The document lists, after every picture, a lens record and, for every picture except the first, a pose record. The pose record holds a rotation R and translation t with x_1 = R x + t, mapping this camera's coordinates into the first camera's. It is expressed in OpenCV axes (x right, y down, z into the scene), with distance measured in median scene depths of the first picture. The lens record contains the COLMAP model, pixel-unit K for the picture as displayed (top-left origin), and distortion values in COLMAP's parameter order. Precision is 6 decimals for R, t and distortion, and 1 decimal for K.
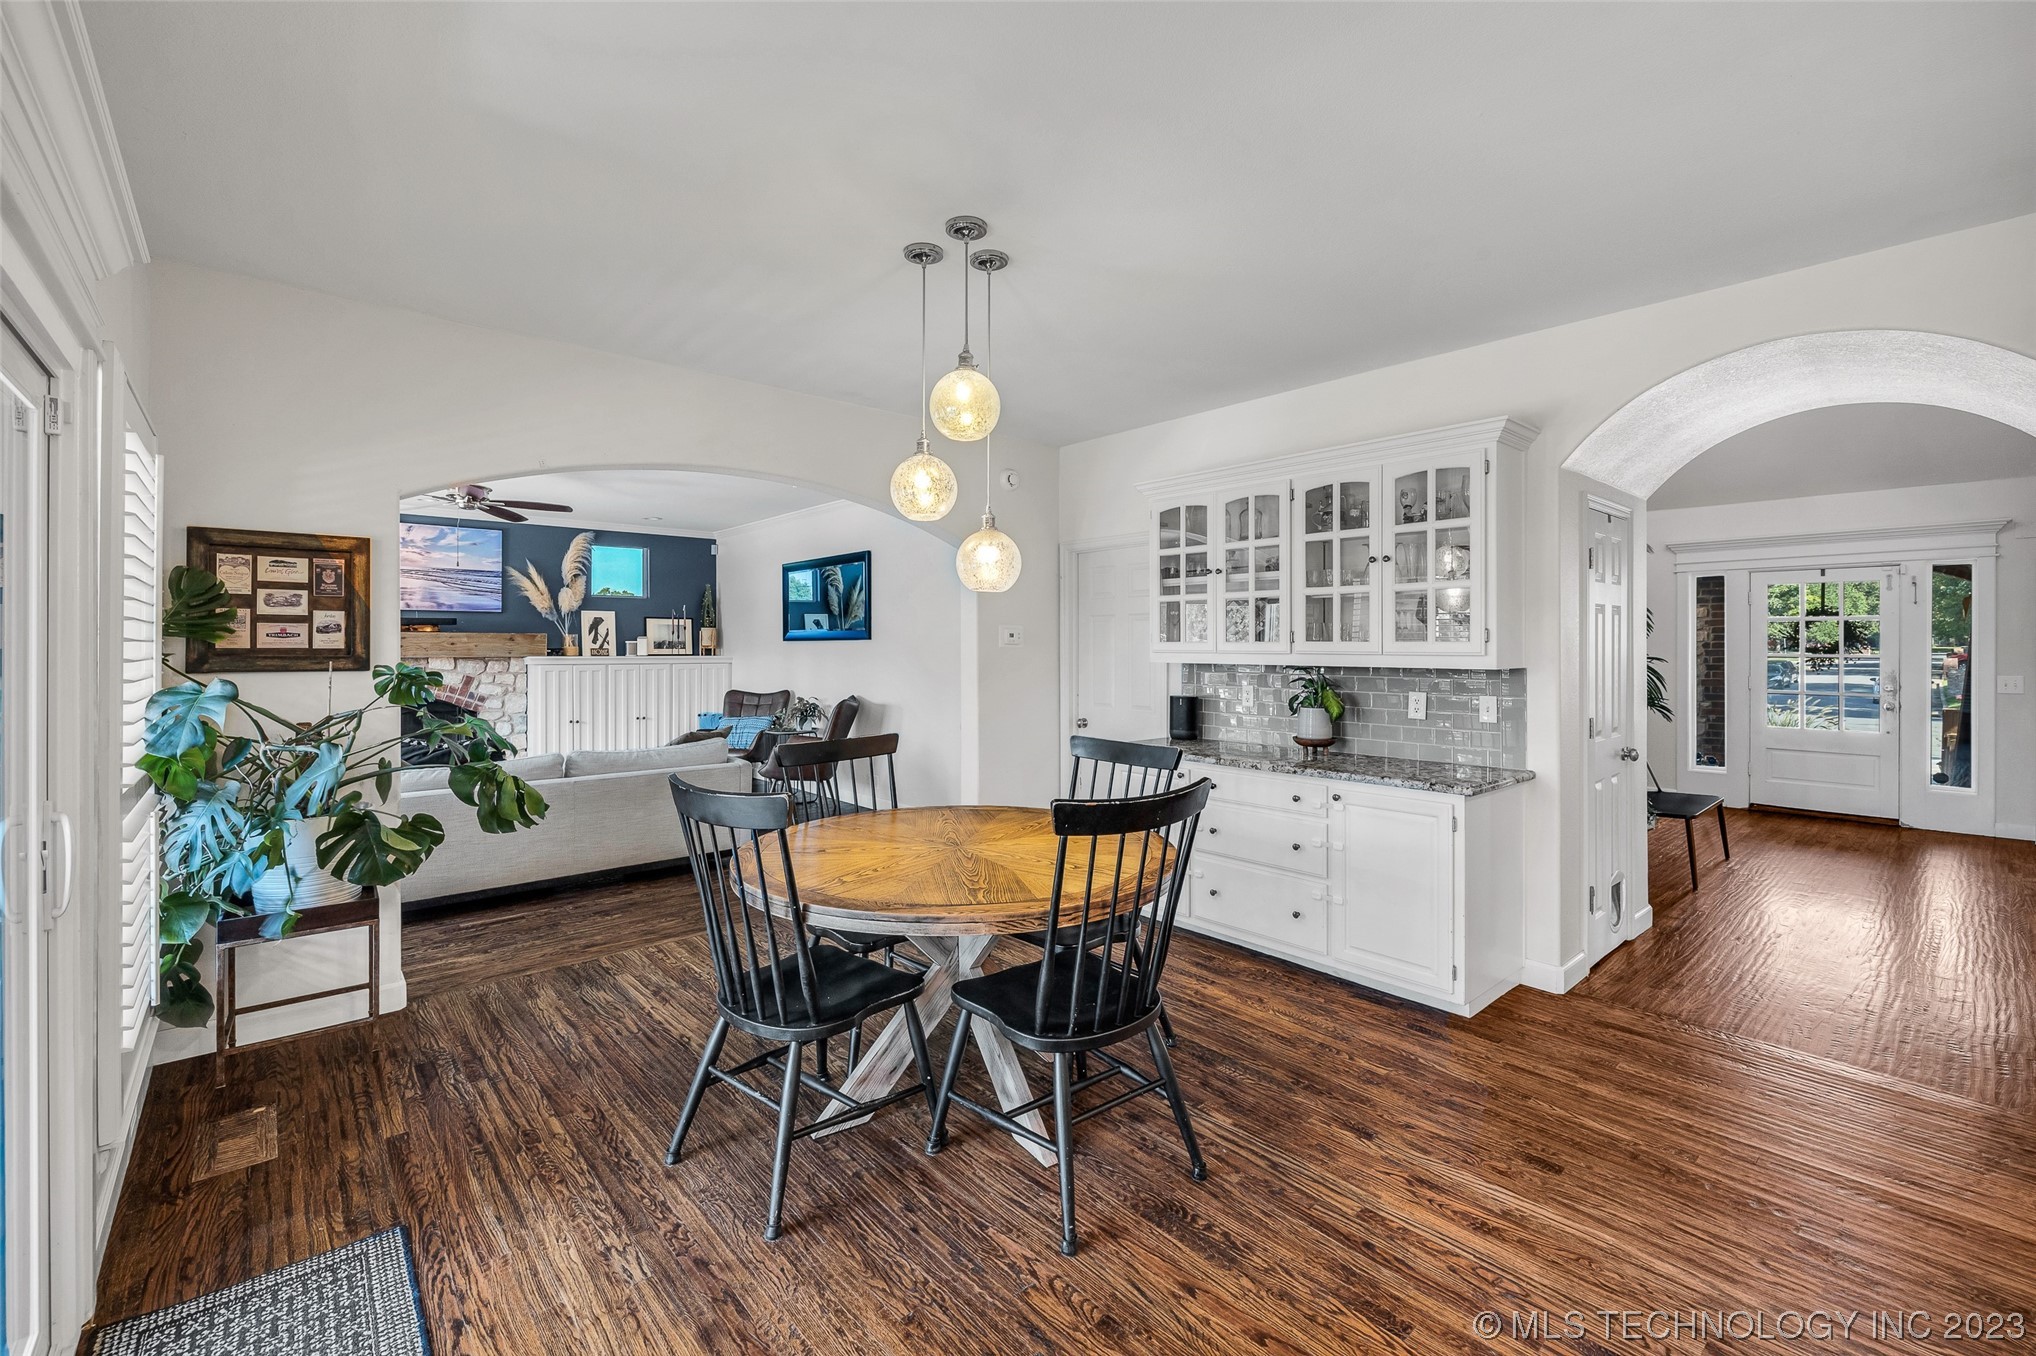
lens RADIAL K [[862.5, 0, 1020.8], [0, 862.5, 645.1], [0, 0, 1]] dist [-0.001885, 0.000182]
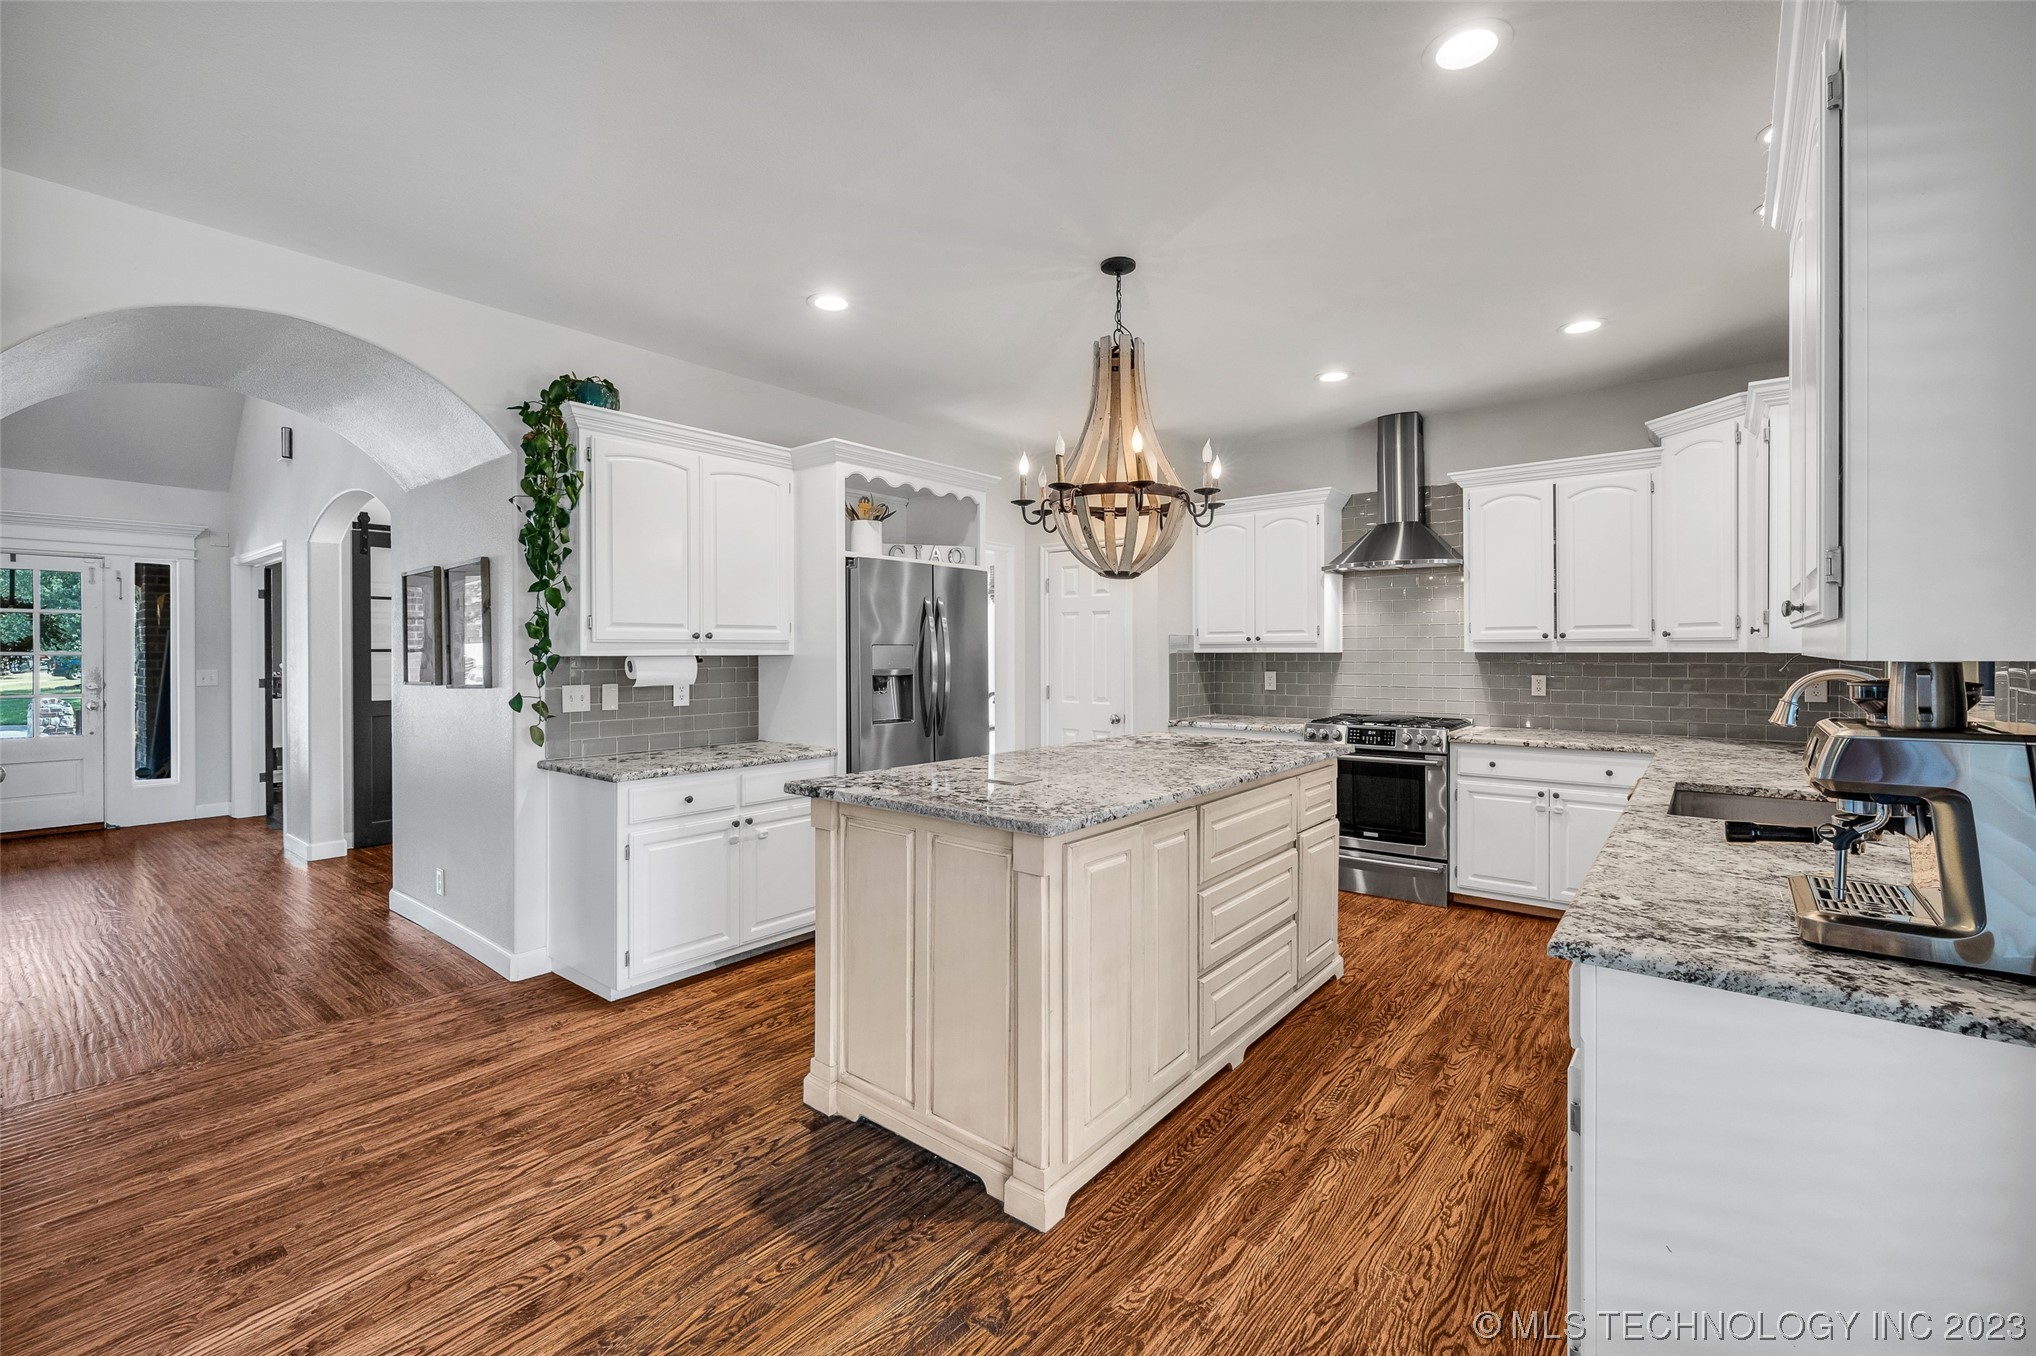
lens RADIAL K [[865.1, 0, 1020.3], [0, 865.1, 653.1], [0, 0, 1]] dist [-0.000337, -0.000337]
pose [[-0.168761, -0.001211, 0.985656, -0.218395], [0.002382, 0.999996, 0.001637, 0.029673], [-0.985654, 0.002624, -0.168758, 0.319497]]
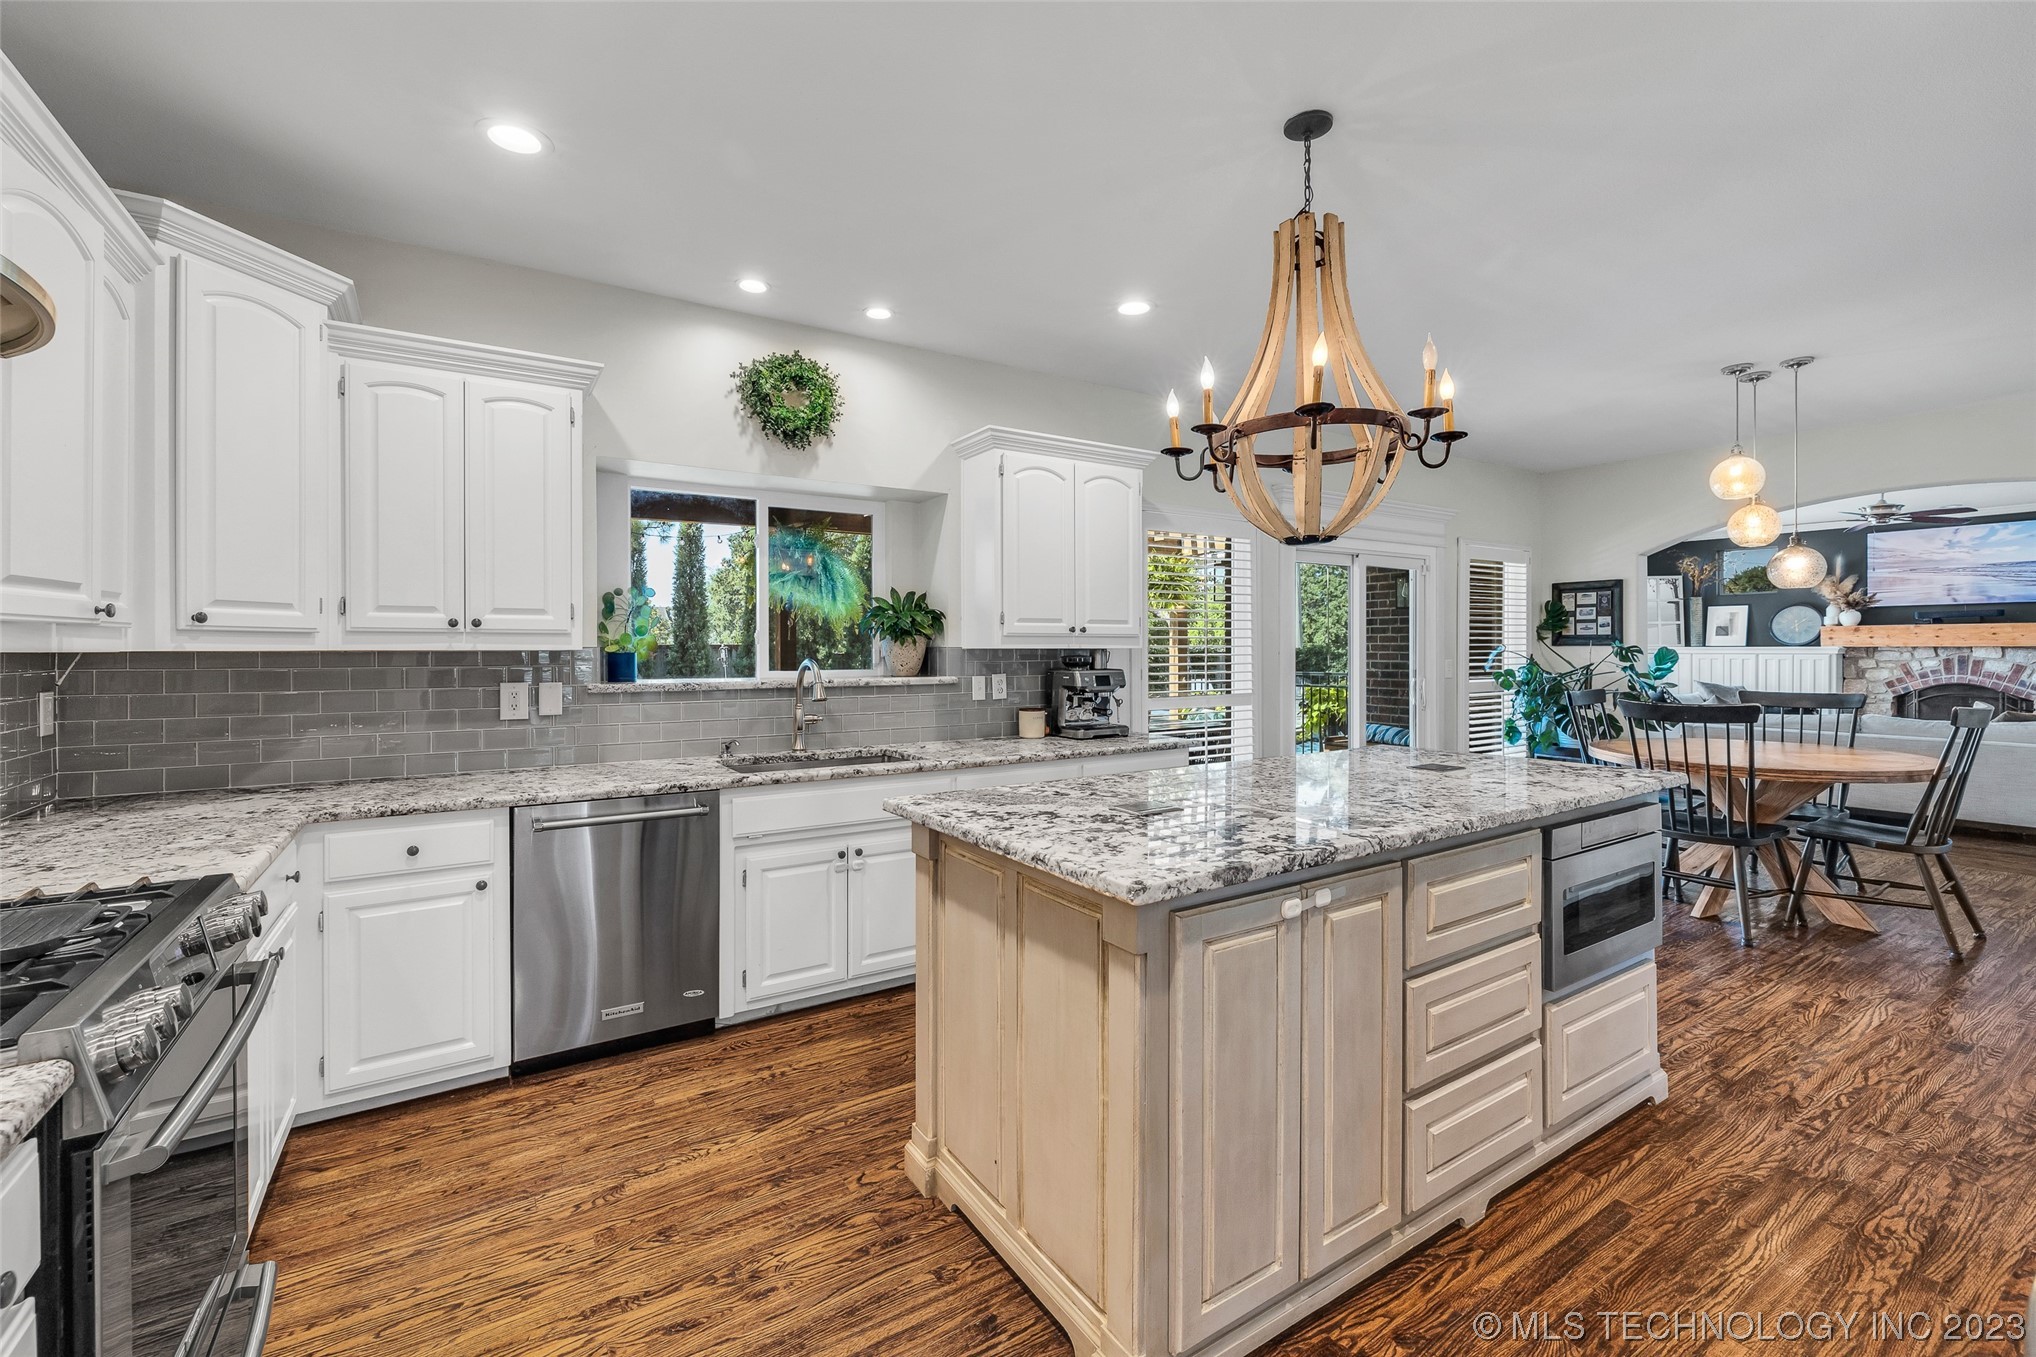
lens RADIAL K [[865.1, 0, 1020.3], [0, 865.1, 653.6], [0, 0, 1]] dist [-0.000337, -0.000337]
pose [[-0.150673, 0.006544, -0.988562, 1.446289], [0.003001, 0.999977, 0.006162, 0.032128], [0.988579, -0.002038, -0.150690, -0.076860]]
